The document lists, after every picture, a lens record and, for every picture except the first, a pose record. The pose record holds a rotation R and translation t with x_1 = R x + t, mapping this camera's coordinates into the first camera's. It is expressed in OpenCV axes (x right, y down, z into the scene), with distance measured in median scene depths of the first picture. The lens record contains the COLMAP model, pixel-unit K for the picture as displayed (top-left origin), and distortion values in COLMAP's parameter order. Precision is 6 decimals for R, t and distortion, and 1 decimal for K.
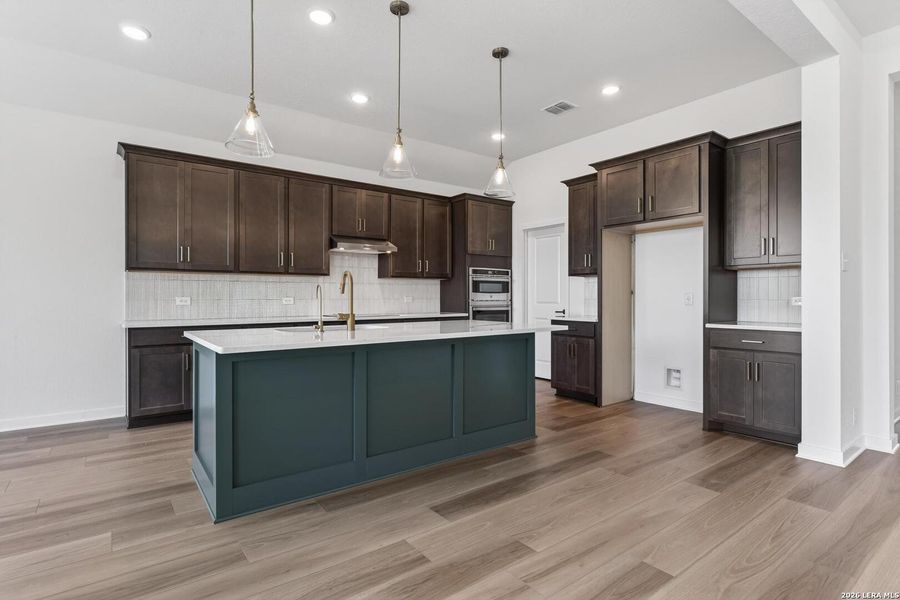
lens RADIAL K [[456.2, 0, 452.6], [0, 456.2, 297.7], [0, 0, 1]] dist [0.001629, -0.000834]
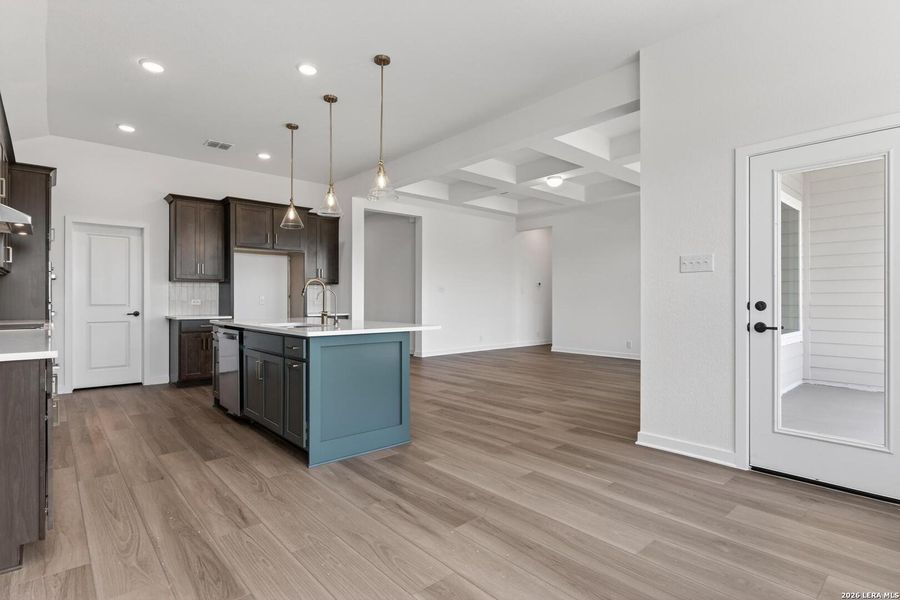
lens RADIAL K [[456.2, 0, 448.4], [0, 456.2, 304.1], [0, 0, 1]] dist [0.001629, -0.000834]
pose [[-0.069174, -0.006381, 0.997584, -1.978142], [0.006580, 0.999955, 0.006852, 0.001965], [-0.997583, 0.007038, -0.069129, 0.918967]]
